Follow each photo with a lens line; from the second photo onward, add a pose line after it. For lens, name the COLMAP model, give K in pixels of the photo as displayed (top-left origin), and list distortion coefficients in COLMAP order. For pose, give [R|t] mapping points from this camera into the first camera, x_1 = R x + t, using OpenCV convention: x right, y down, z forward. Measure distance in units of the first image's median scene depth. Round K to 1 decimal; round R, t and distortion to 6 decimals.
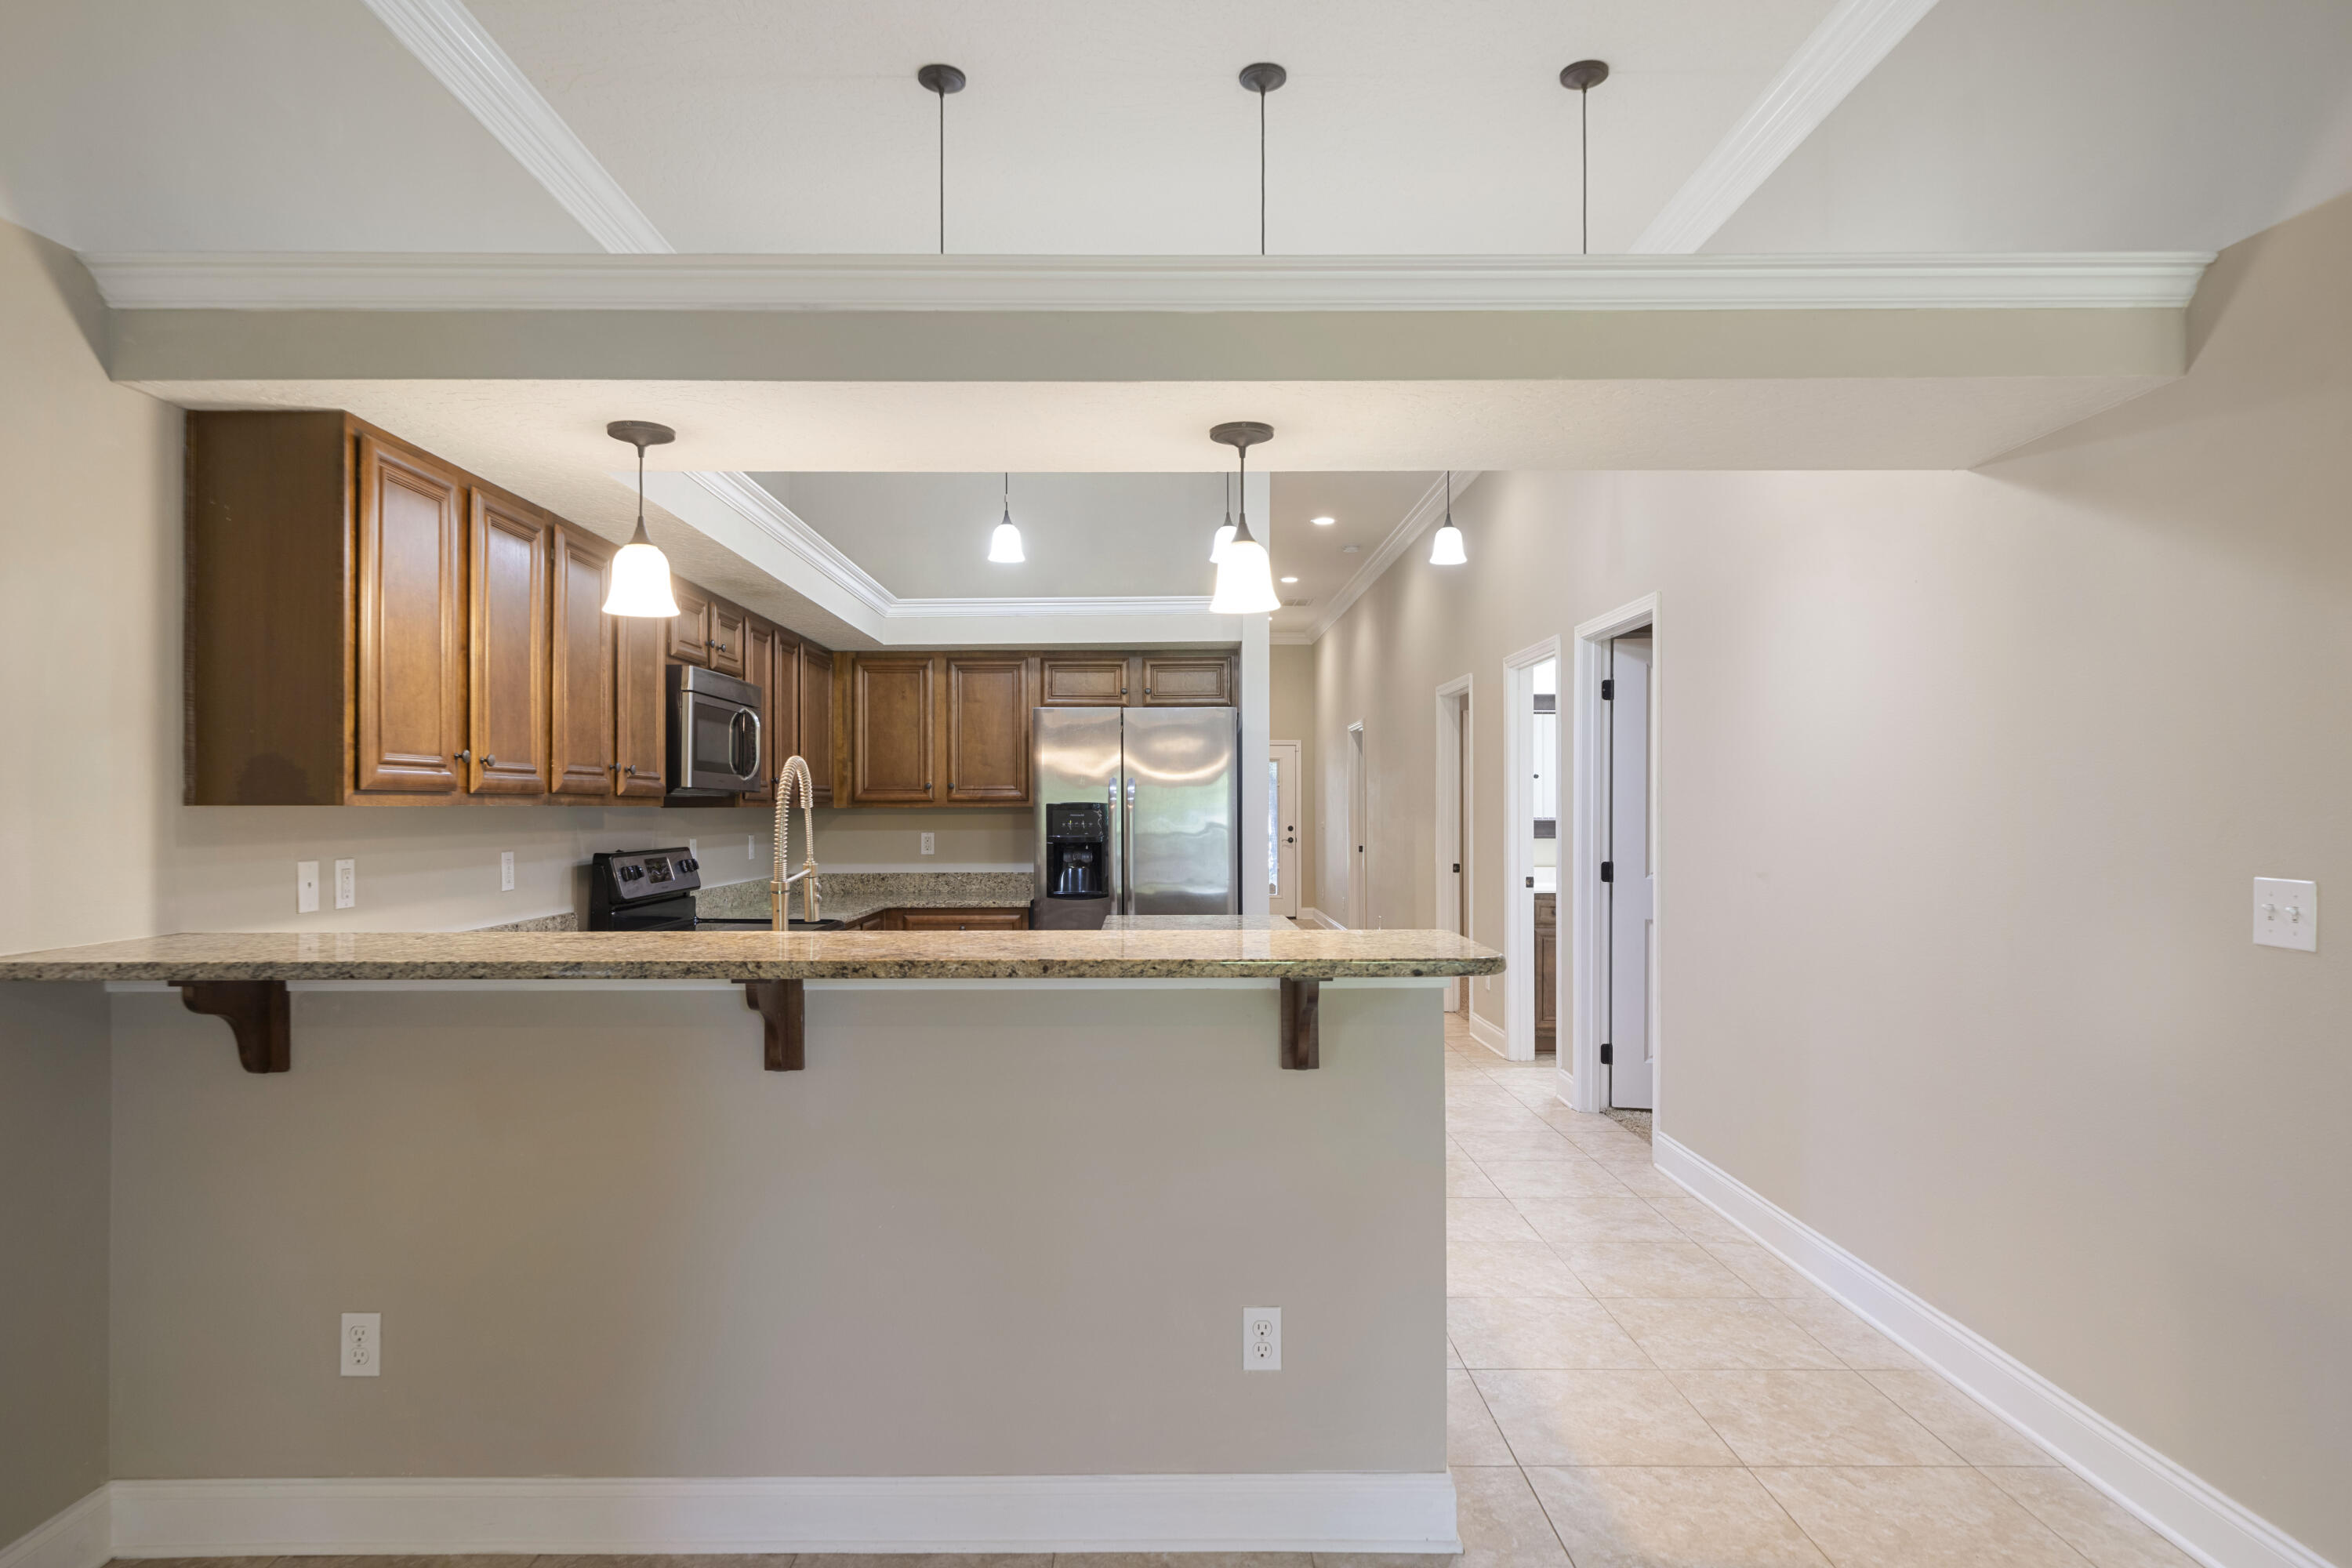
lens RADIAL K [[1298.7, 0, 1174.8], [0, 1298.7, 797.3], [0, 0, 1]] dist [-0.000773, 0.000361]
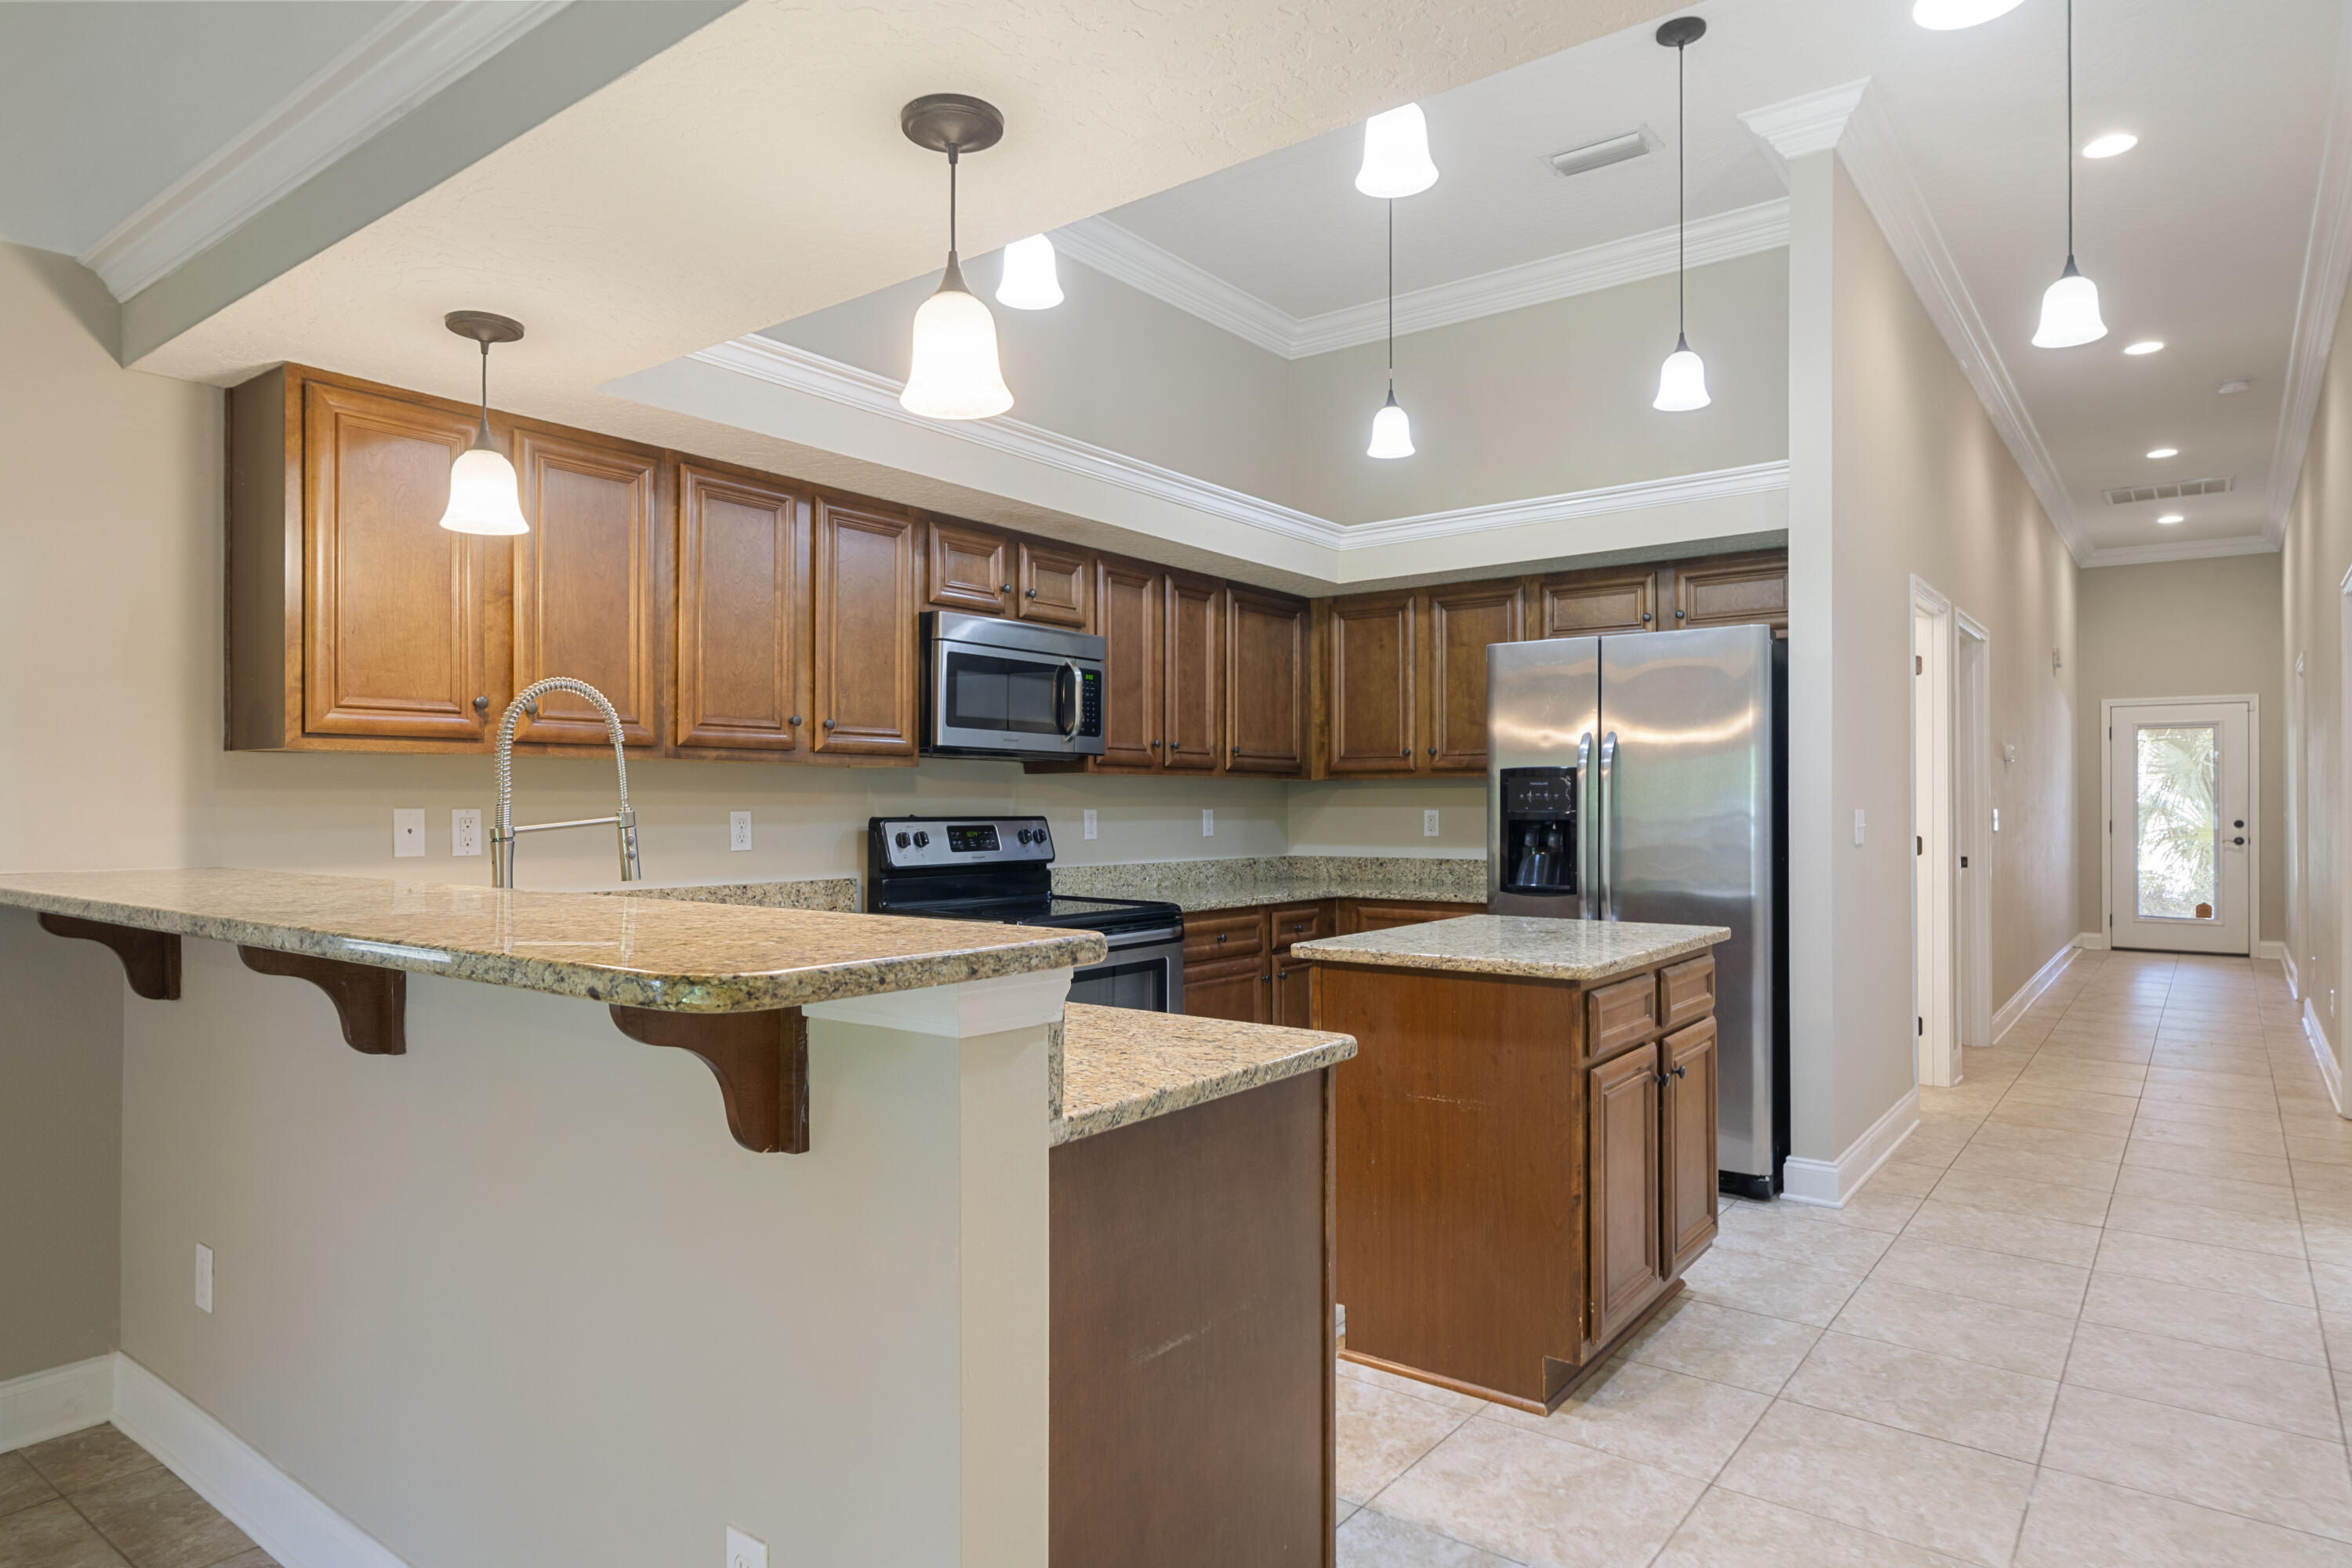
lens RADIAL K [[1367.3, 0, 1175.7], [0, 1367.3, 797.2], [0, 0, 1]] dist [-0.002861, 0.000993]
pose [[0.789628, -0.001224, -0.613585, 0.266311], [0.003115, 0.999993, 0.002014, 0.021043], [0.613578, -0.003502, 0.789626, 0.269187]]
